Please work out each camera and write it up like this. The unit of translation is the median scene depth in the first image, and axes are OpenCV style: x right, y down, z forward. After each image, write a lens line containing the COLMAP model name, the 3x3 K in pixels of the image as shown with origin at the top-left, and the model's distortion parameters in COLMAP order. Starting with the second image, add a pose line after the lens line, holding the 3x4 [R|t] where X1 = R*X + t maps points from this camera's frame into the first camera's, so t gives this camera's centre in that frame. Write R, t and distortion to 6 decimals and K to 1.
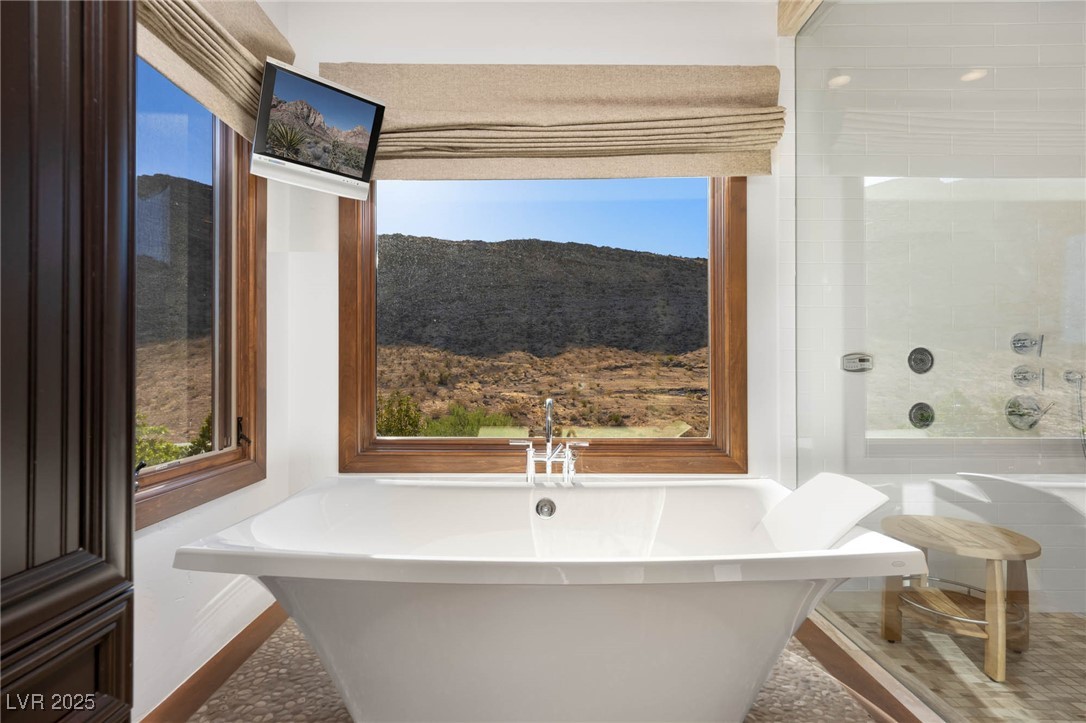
lens RADIAL K [[539.8, 0, 543.3], [0, 539.8, 367.7], [0, 0, 1]] dist [-0.003506, -0.000414]
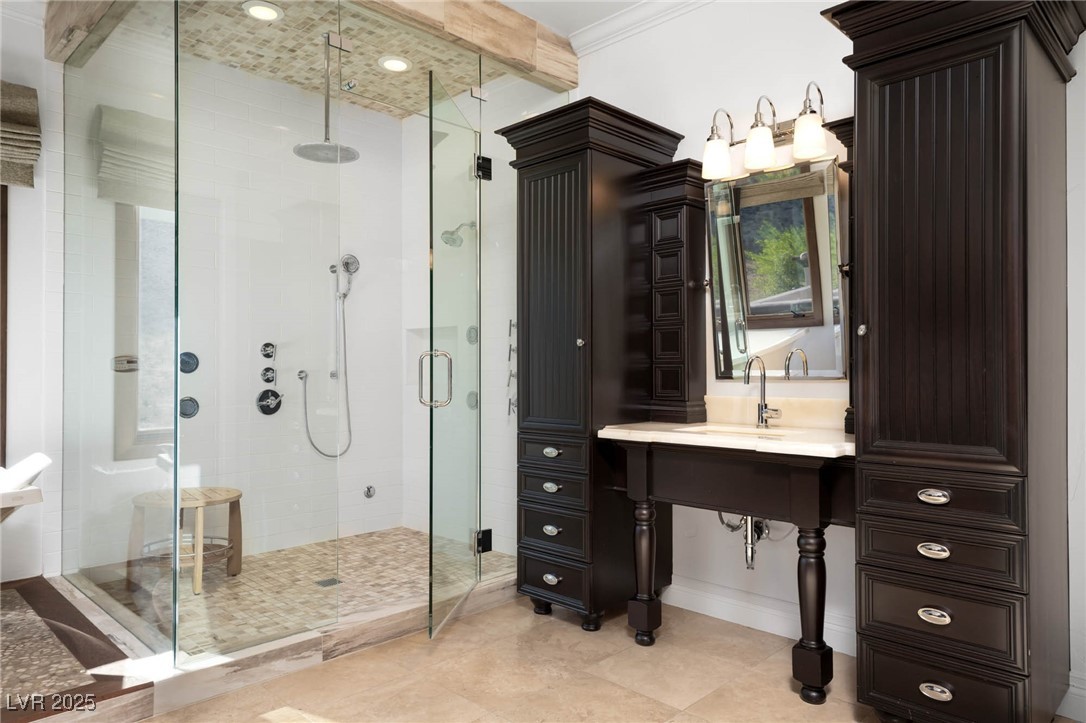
lens RADIAL K [[690.8, 0, 560.1], [0, 690.8, 366.2], [0, 0, 1]] dist [0.003316, -0.001287]
pose [[0.682275, 0.008053, 0.731051, 0.137652], [-0.005934, 0.999967, -0.005477, -0.001973], [-0.731071, -0.000602, 0.682301, -0.731200]]
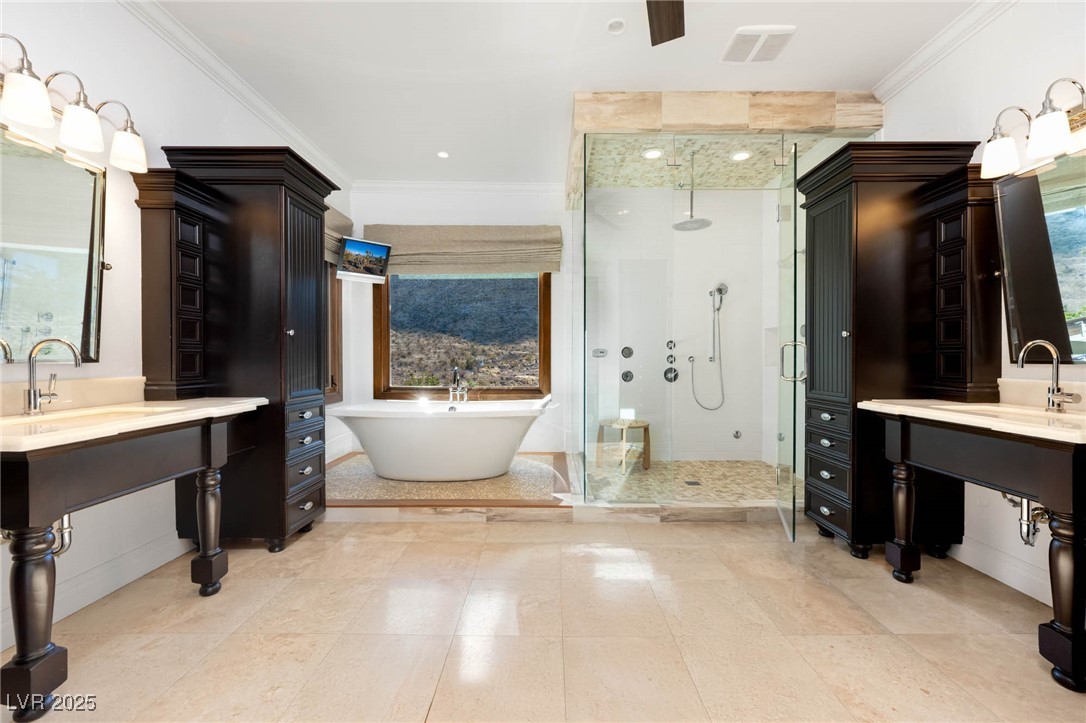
lens RADIAL K [[443.0, 0, 561.9], [0, 443.0, 364.1], [0, 0, 1]] dist [-0.018972, 0.001412]
pose [[0.999841, 0.001031, 0.017776, 0.410140], [-0.001374, 0.999813, 0.019281, -0.000163], [-0.017753, -0.019303, 0.999656, -0.938034]]
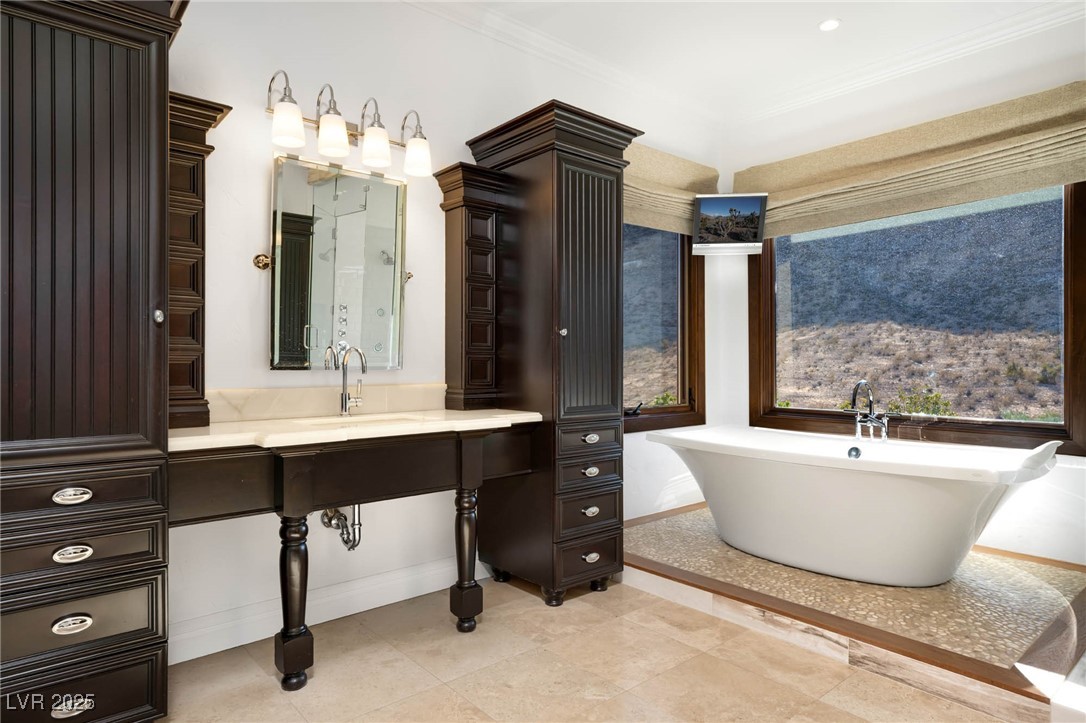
lens RADIAL K [[633.7, 0, 541.8], [0, 633.7, 365.0], [0, 0, 1]] dist [-0.001501, 0.006172]
pose [[0.641660, 0.000196, -0.766989, 0.674123], [0.005244, 0.999975, 0.004642, 0.001161], [0.766971, -0.007000, 0.641643, -0.675279]]
